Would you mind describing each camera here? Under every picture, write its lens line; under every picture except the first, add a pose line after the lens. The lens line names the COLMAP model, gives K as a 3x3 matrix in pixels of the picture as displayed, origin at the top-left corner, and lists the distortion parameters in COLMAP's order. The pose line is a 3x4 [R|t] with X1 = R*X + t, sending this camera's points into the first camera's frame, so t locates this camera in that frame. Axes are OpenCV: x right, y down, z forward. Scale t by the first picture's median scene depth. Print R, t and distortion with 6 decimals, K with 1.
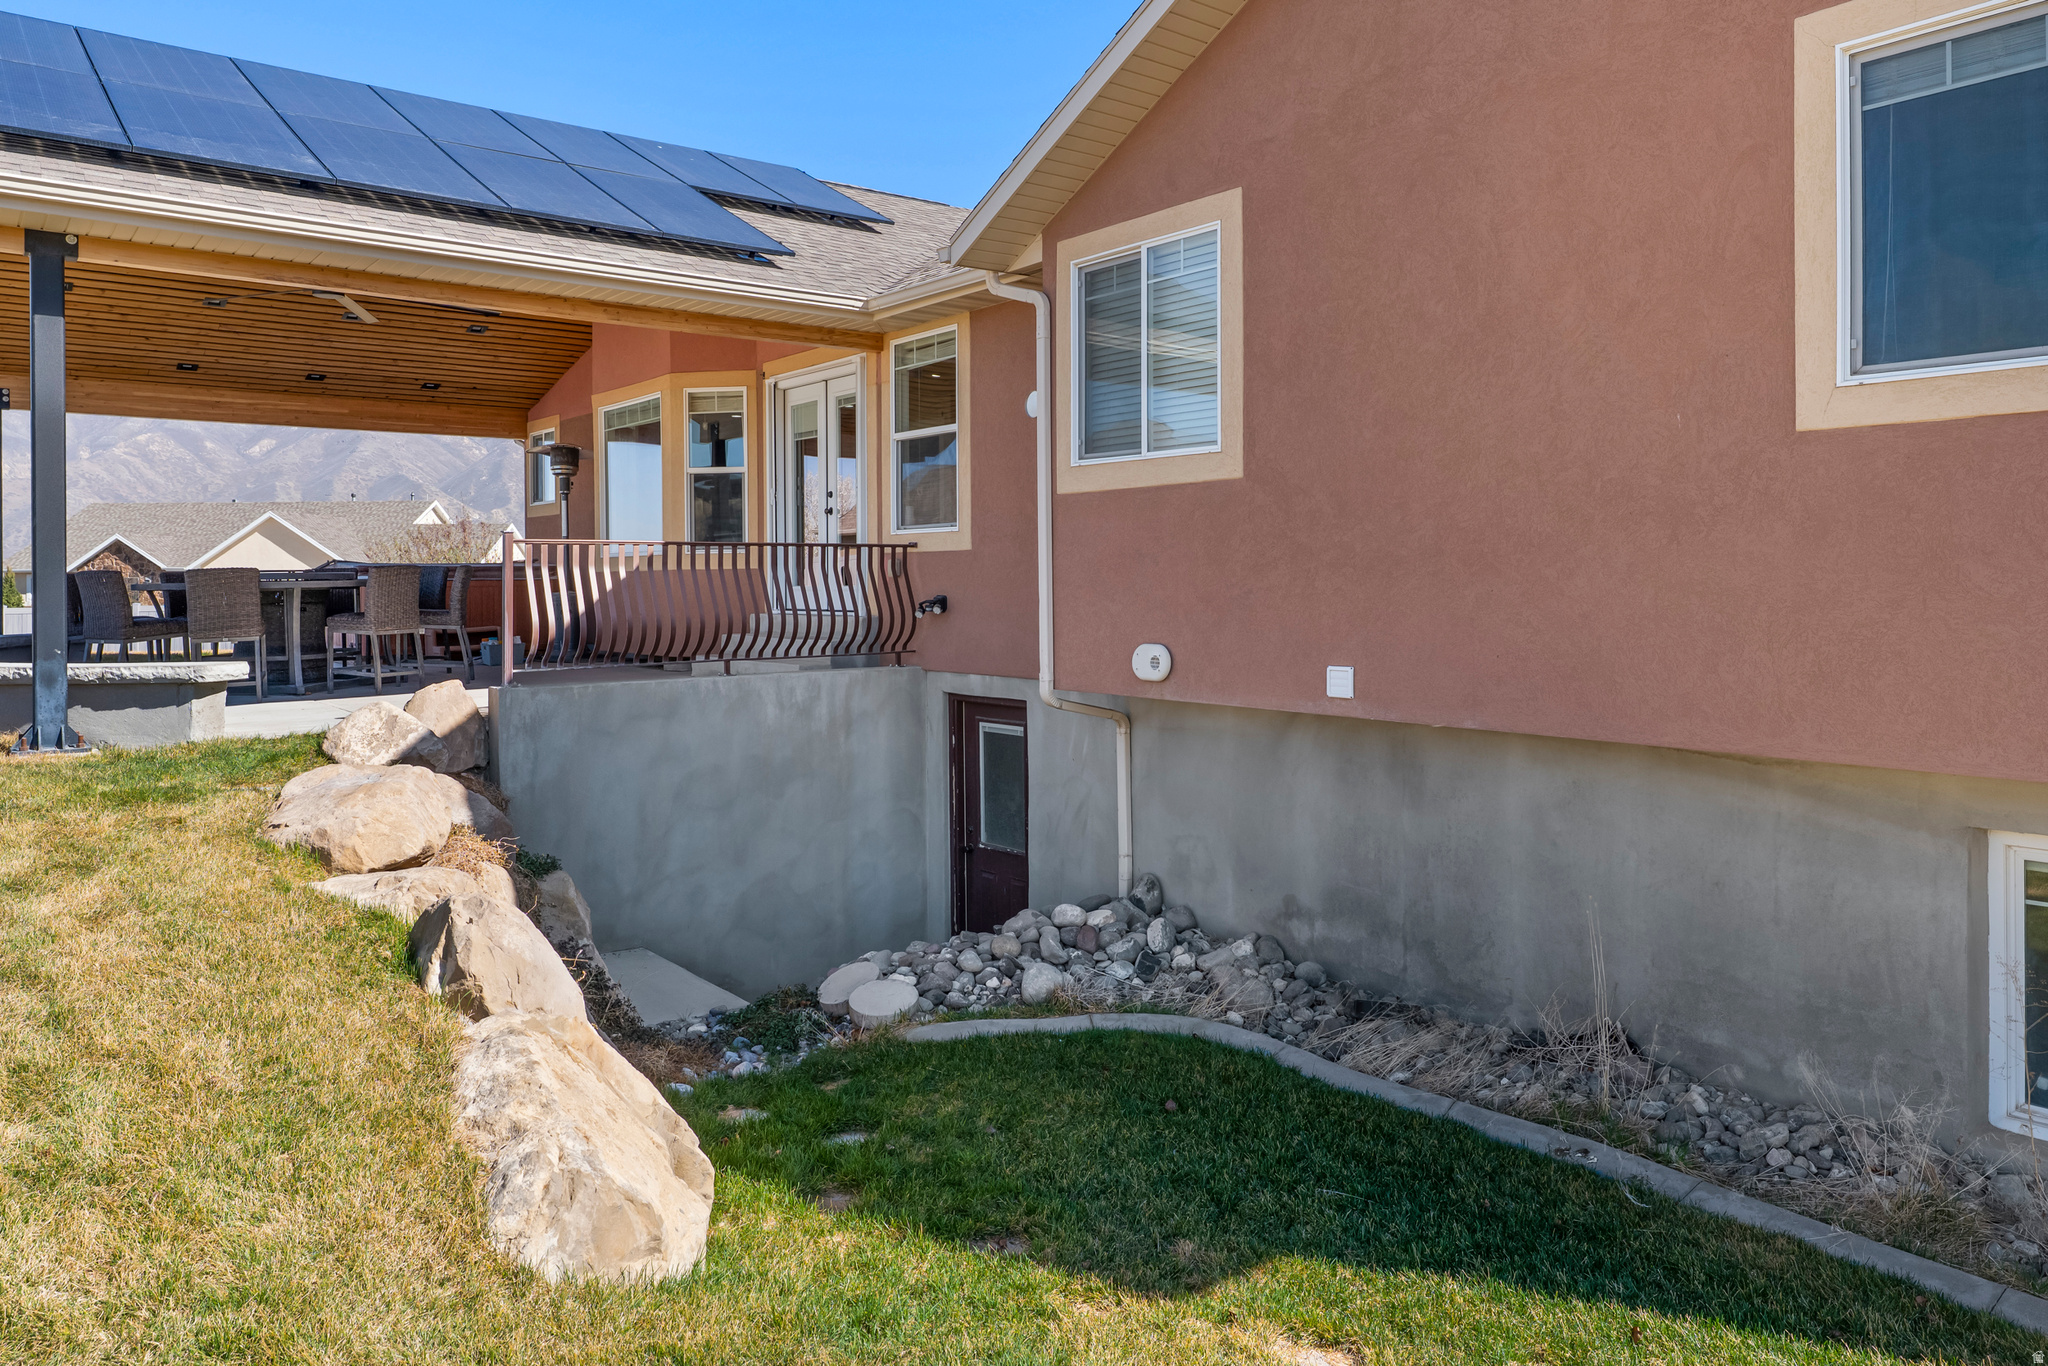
lens RADIAL K [[1394.4, 0, 1026.1], [0, 1394.4, 586.7], [0, 0, 1]] dist [-0.000963, 0.000263]
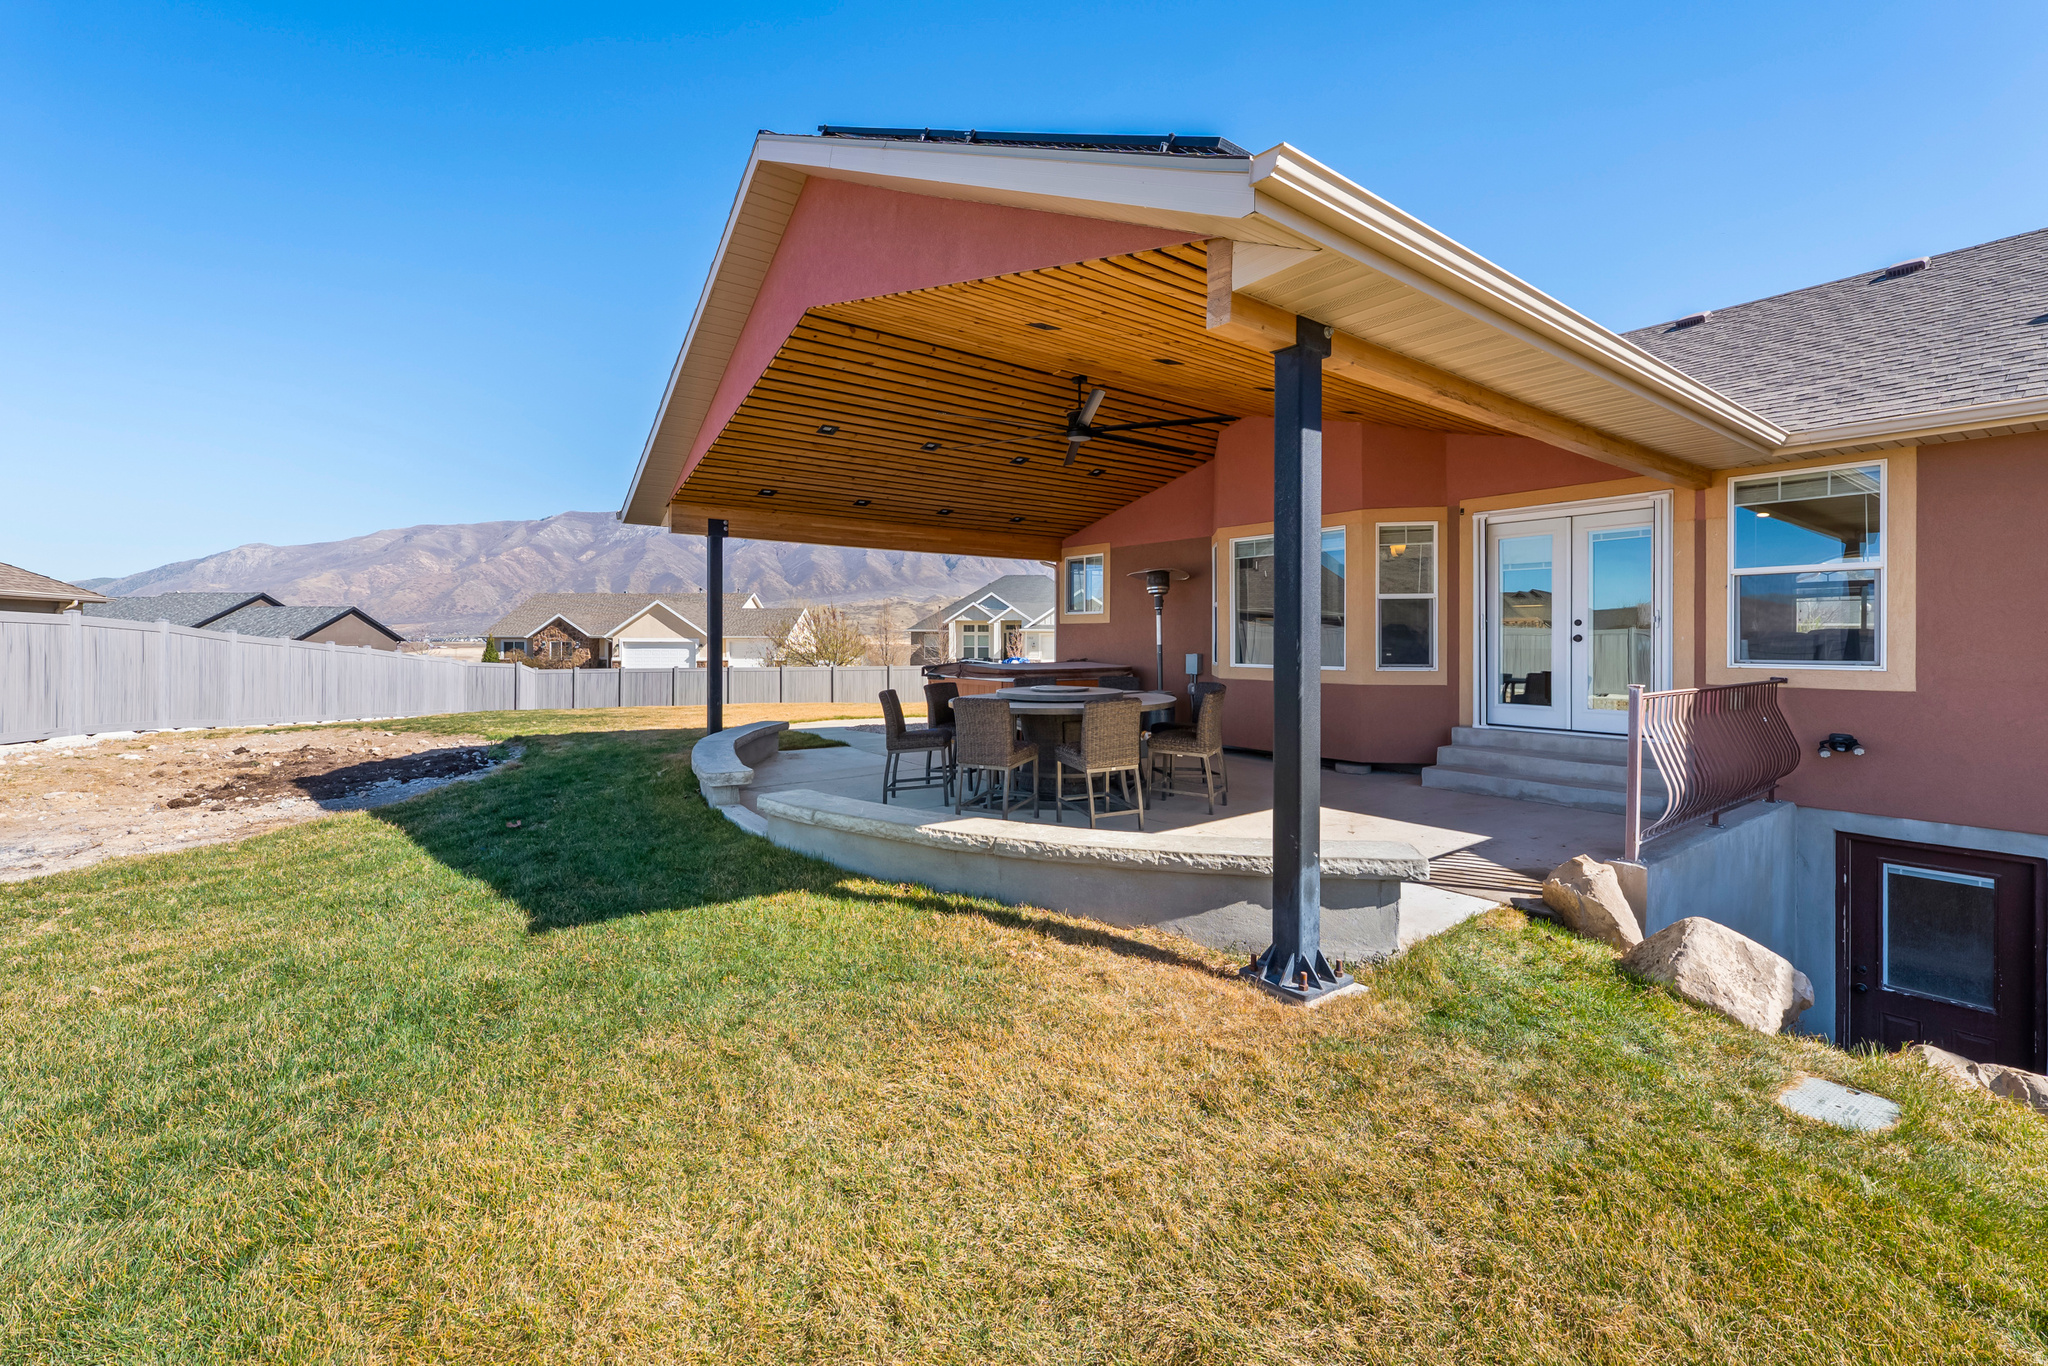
lens RADIAL K [[853.0, 0, 1020.7], [0, 853.0, 643.3], [0, 0, 1]] dist [-0.003192, -0.000192]
pose [[0.999521, 0.008829, -0.029671, -0.833629], [-0.008839, 0.999961, -0.000188, -0.070454], [0.029668, 0.000451, 0.999560, 0.505127]]
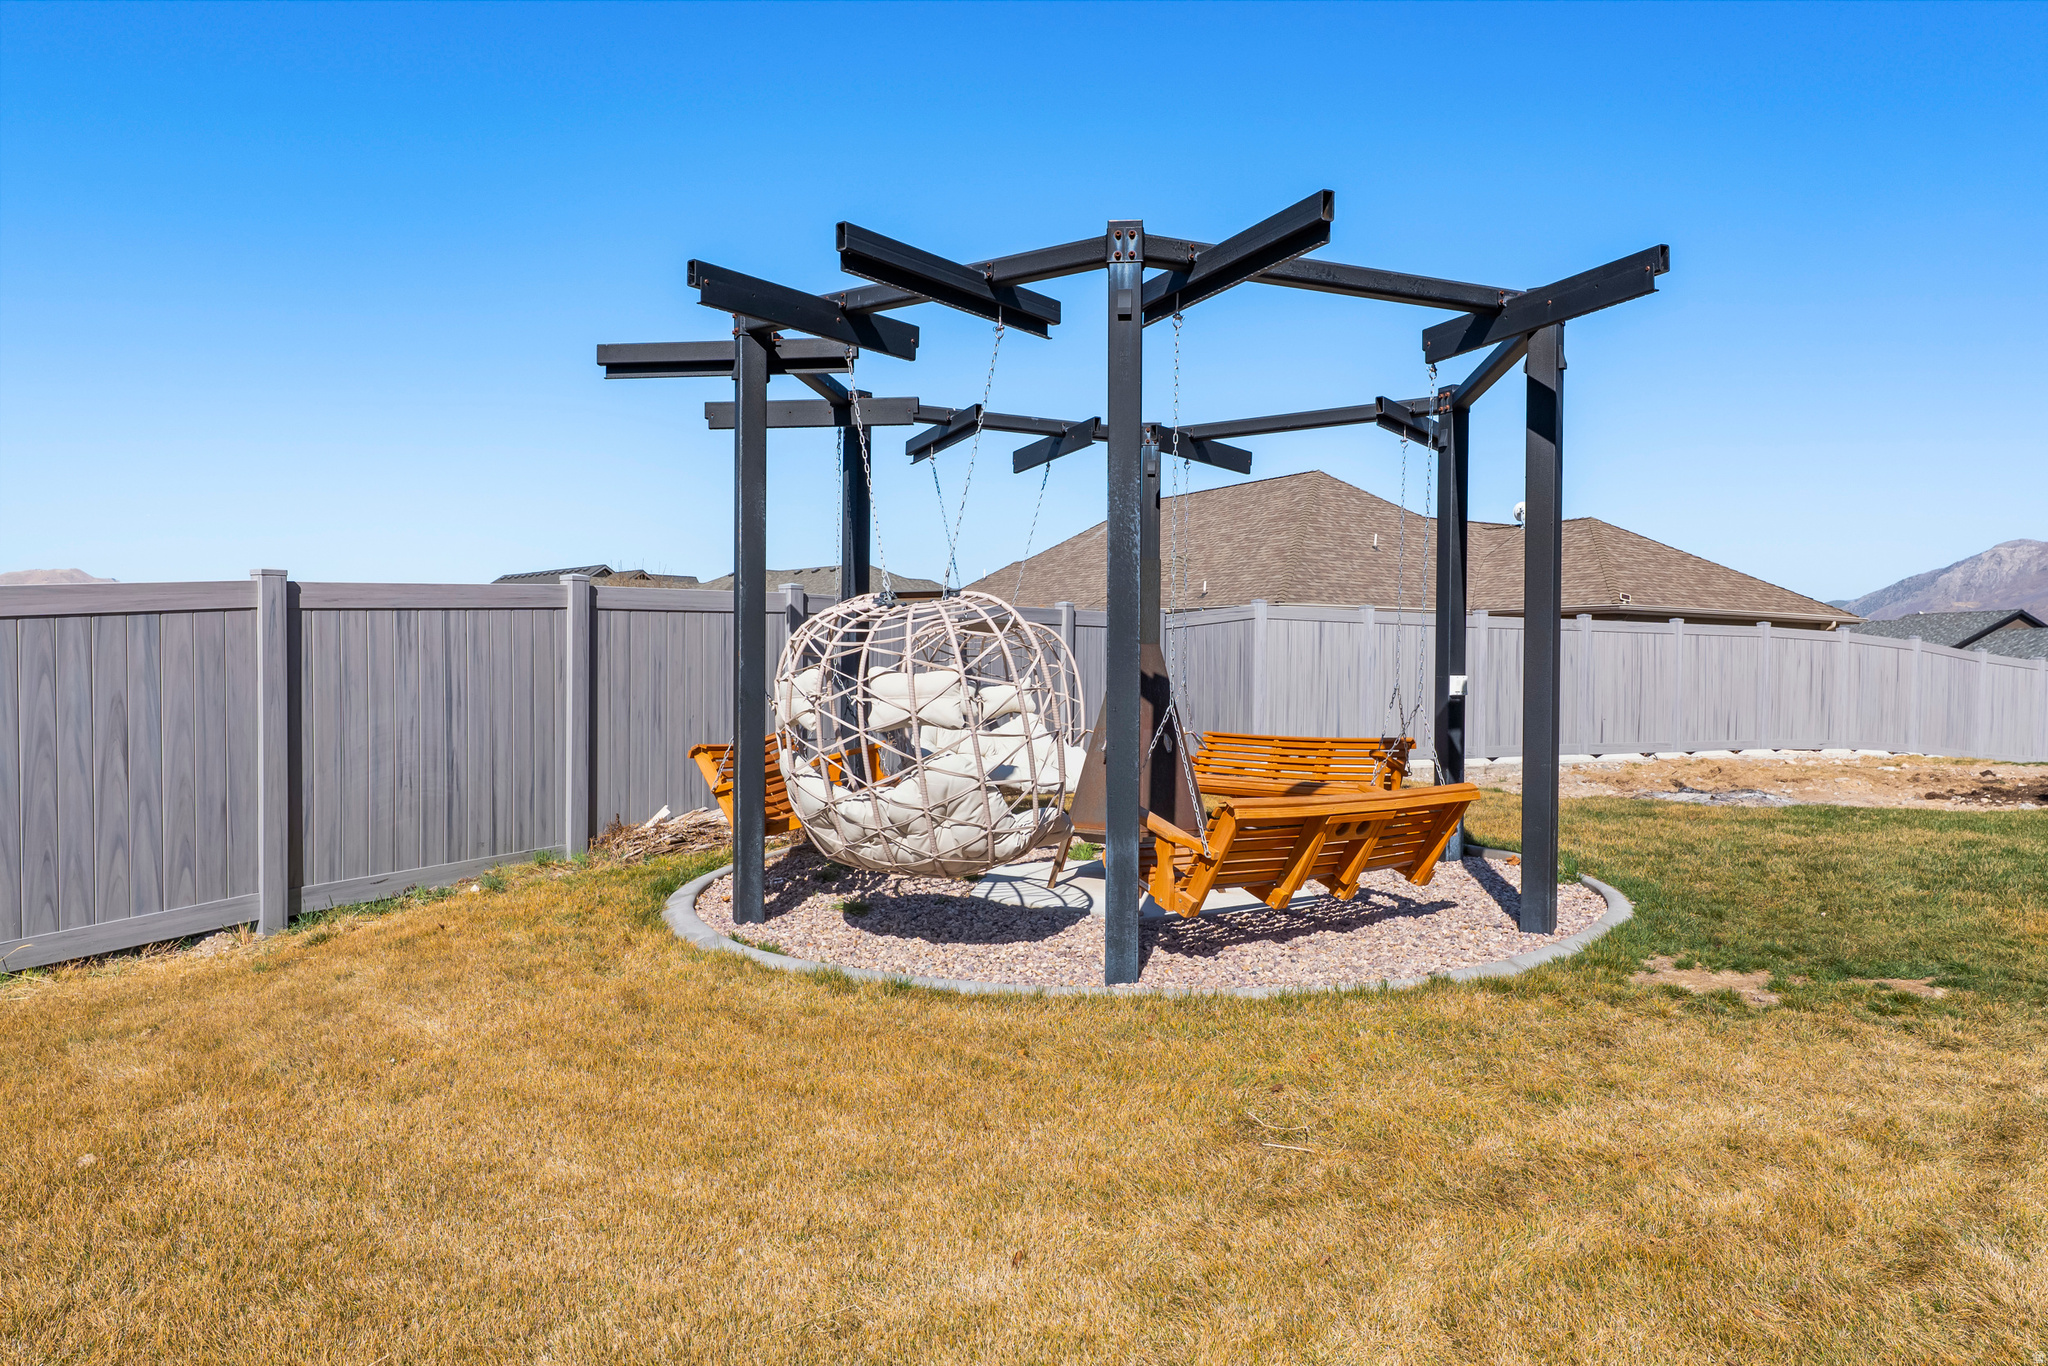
lens RADIAL K [[1358.7, 0, 1024.0], [0, 1358.7, 683.0], [0, 0, 1]] dist [0.000770, -0.000474]
pose [[0.178902, 0.023841, -0.983578, -0.365796], [-0.022099, 0.999552, 0.020209, -0.028911], [0.983619, 0.018121, 0.179349, 0.028496]]
